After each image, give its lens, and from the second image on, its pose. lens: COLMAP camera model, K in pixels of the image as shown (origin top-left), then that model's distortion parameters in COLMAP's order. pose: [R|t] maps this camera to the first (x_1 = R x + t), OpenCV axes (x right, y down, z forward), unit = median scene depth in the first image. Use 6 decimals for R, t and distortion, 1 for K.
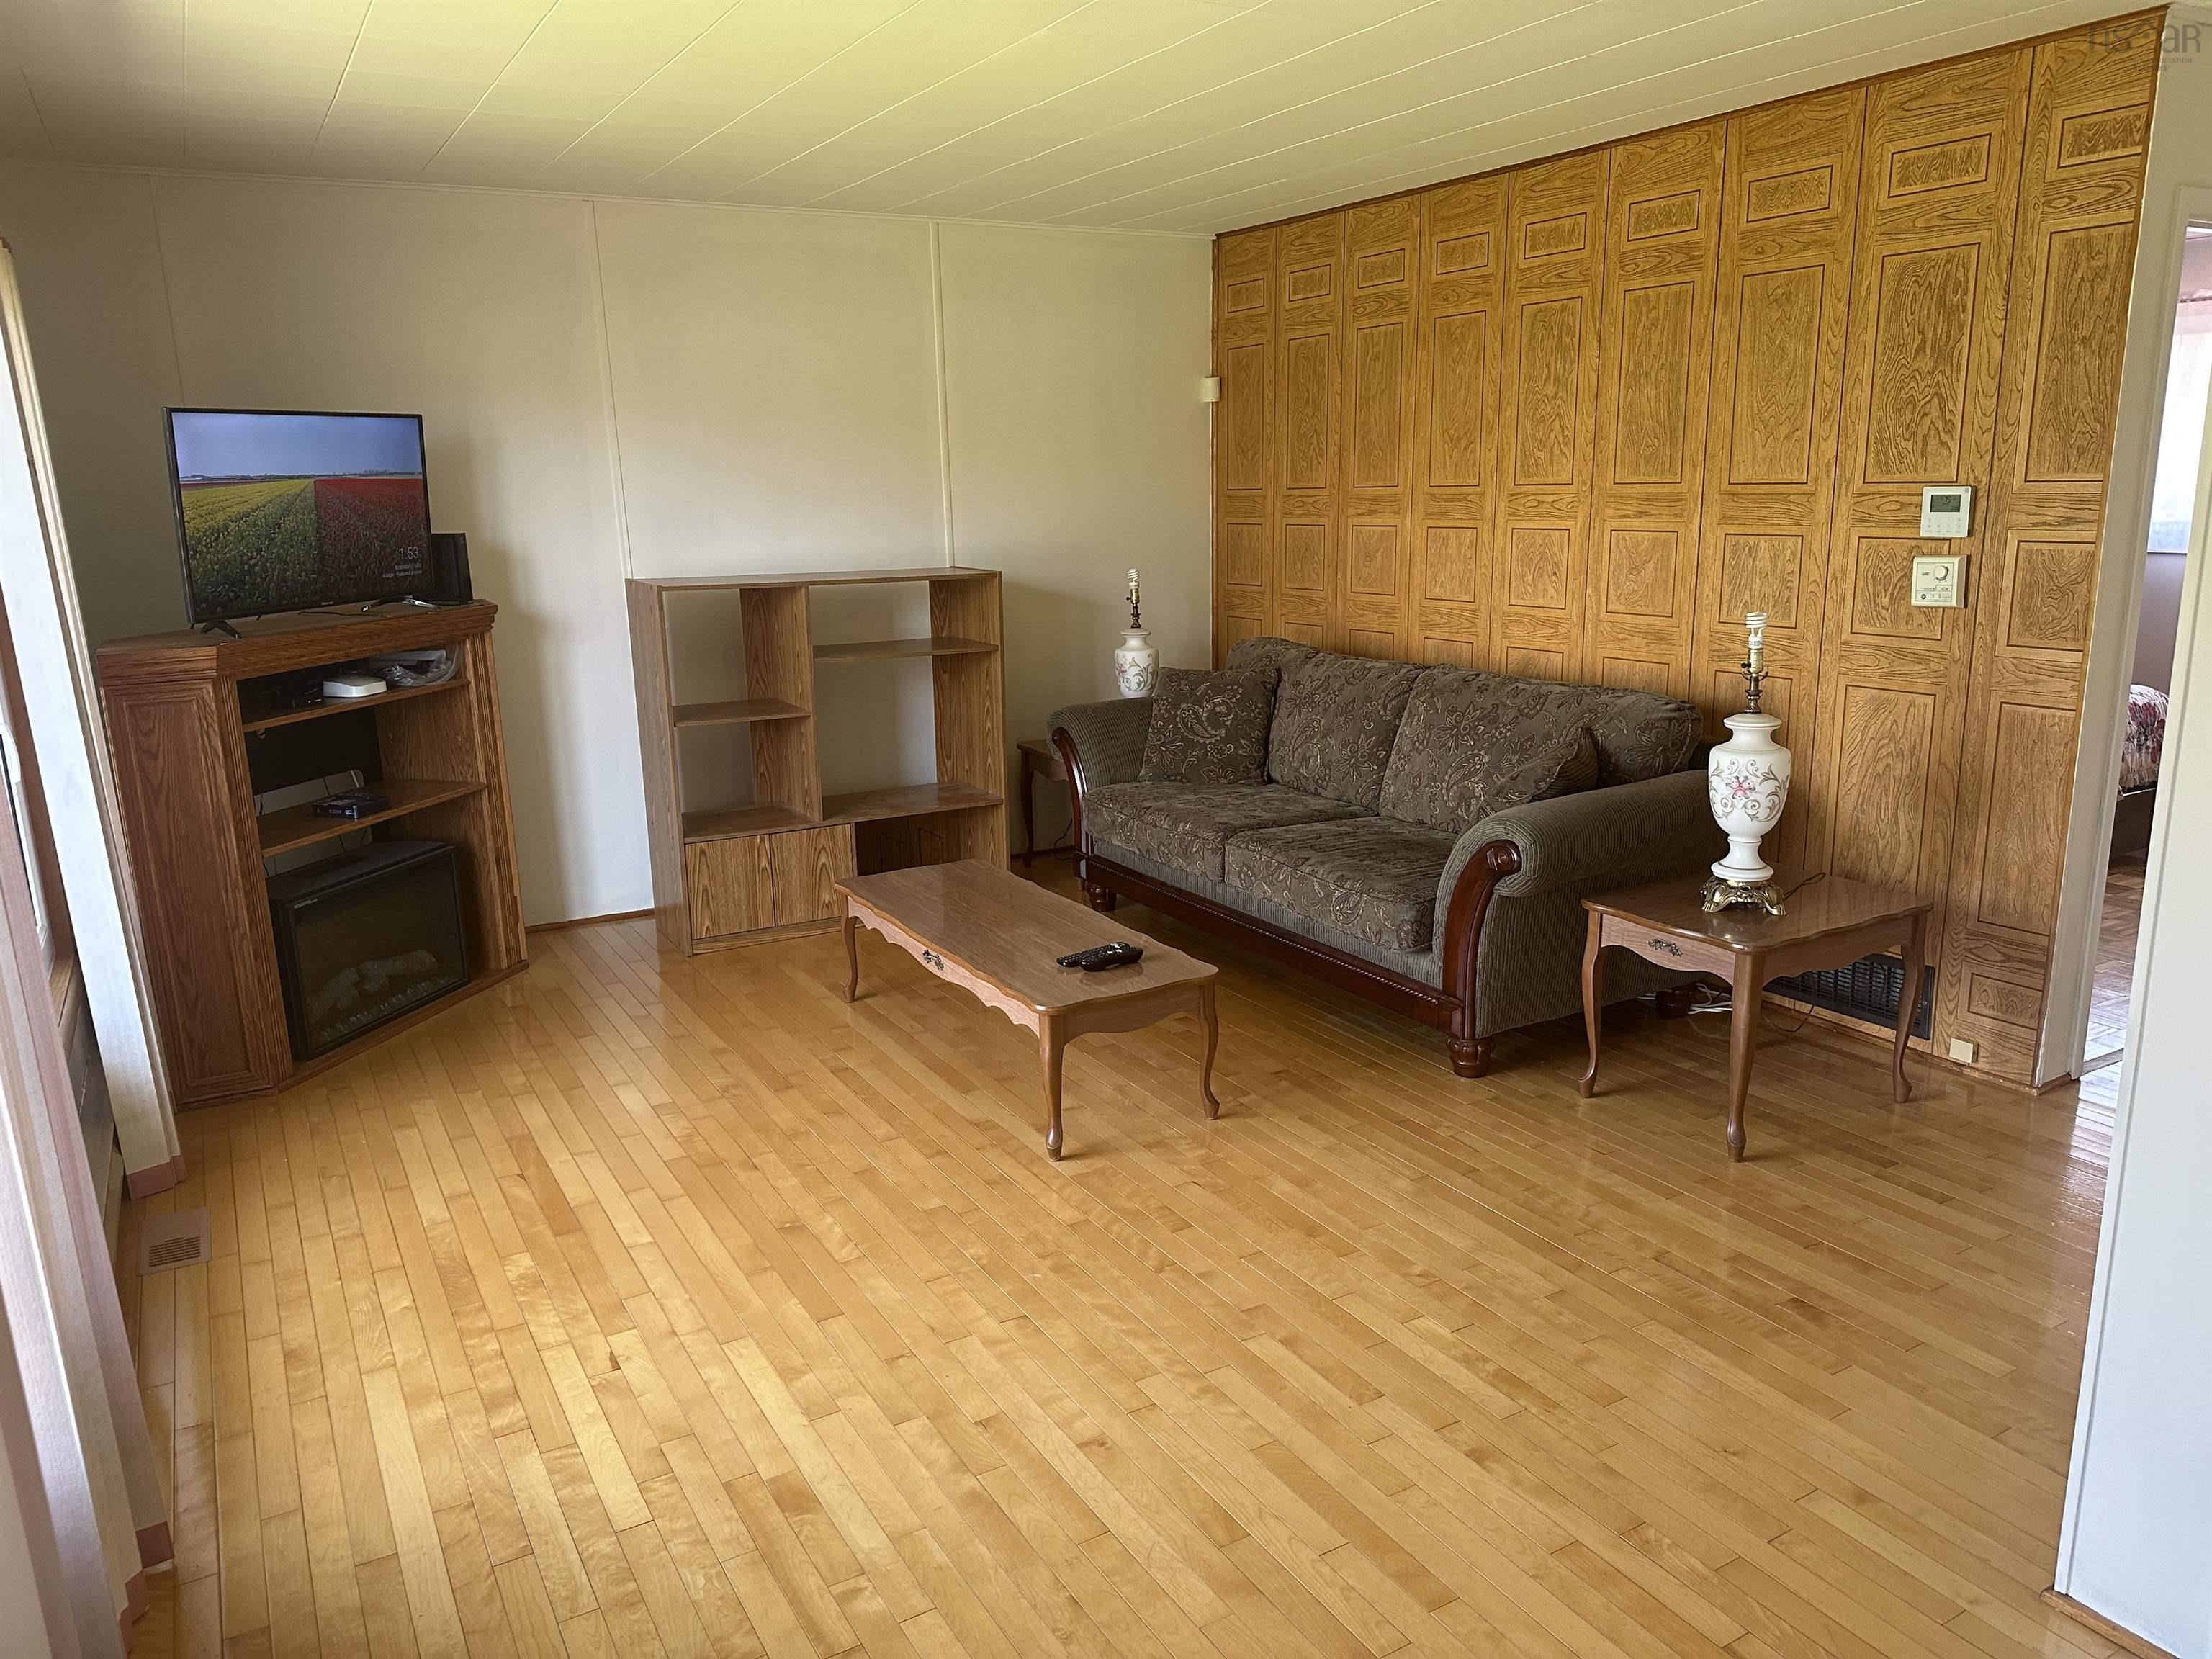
lens RADIAL K [[1552.4, 0, 1115.8], [0, 1552.4, 838.8], [0, 0, 1]] dist [0.039066, -0.035851]
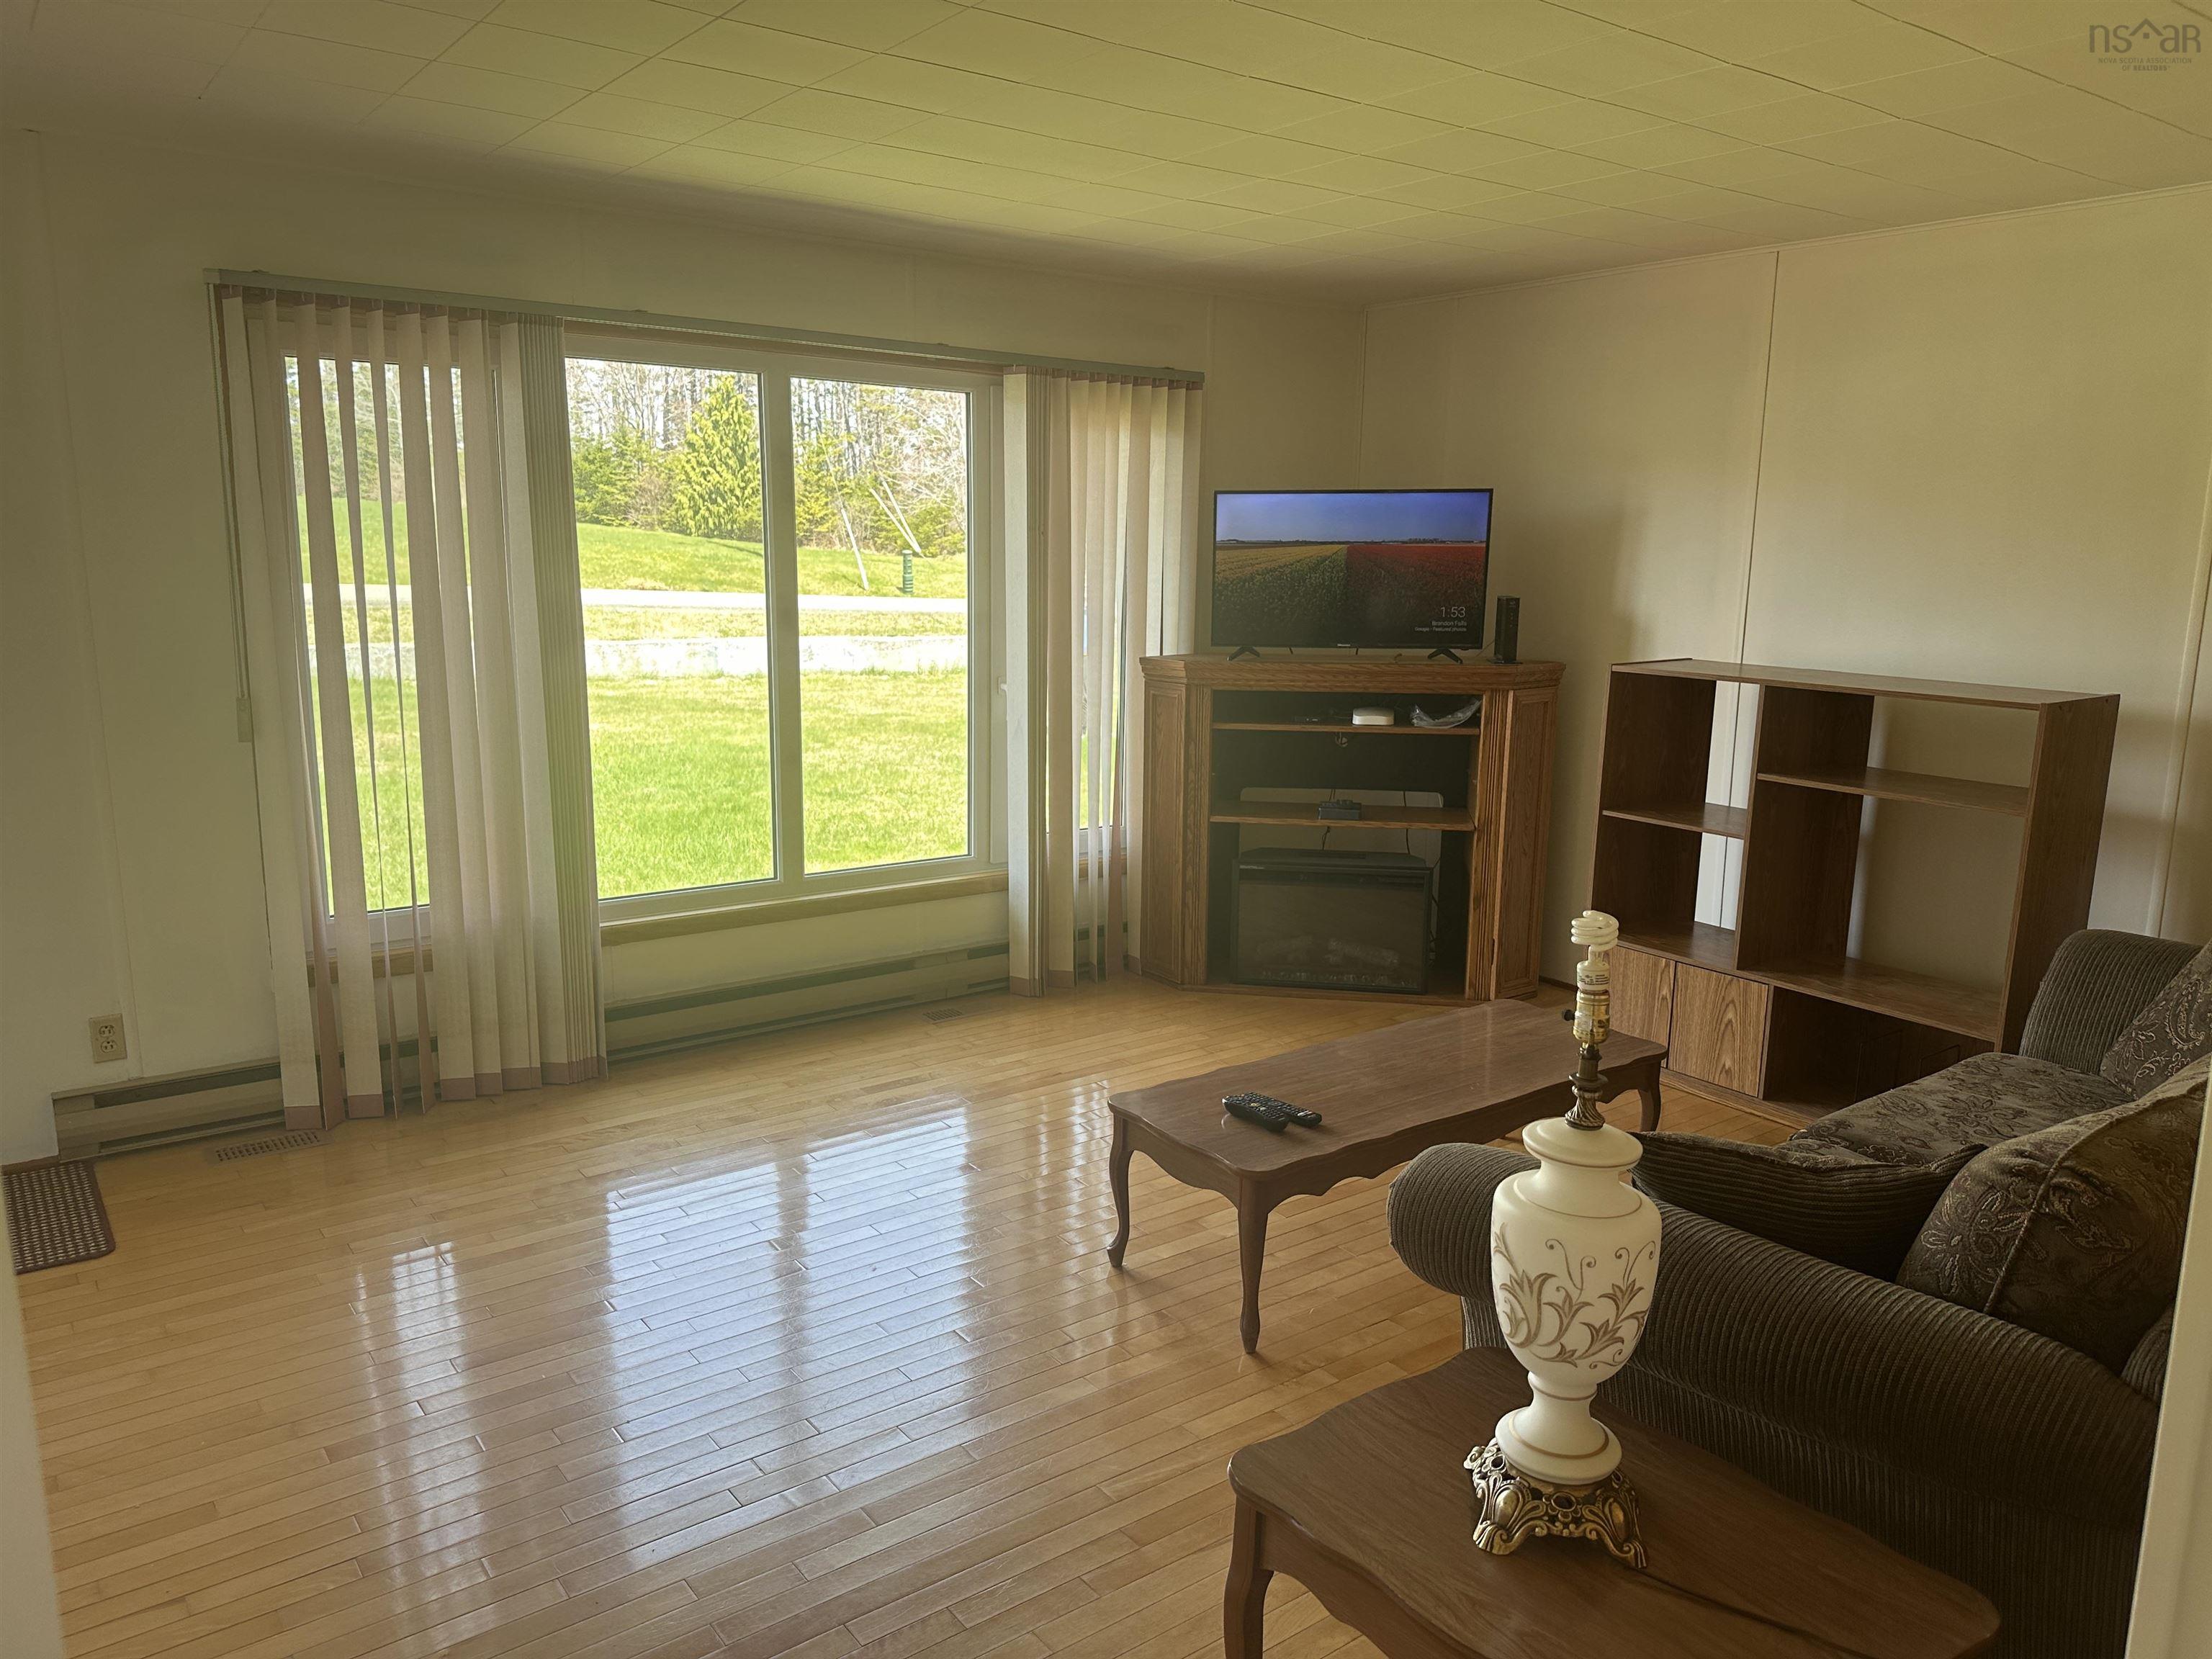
lens RADIAL K [[1552.4, 0, 1034.0], [0, 1552.4, 827.2], [0, 0, 1]] dist [0.039066, -0.035851]
pose [[0.078962, 0.213779, -0.973686, 0.681151], [-0.233534, 0.953522, 0.190413, -0.184148], [0.969137, 0.212353, 0.125217, 0.623505]]
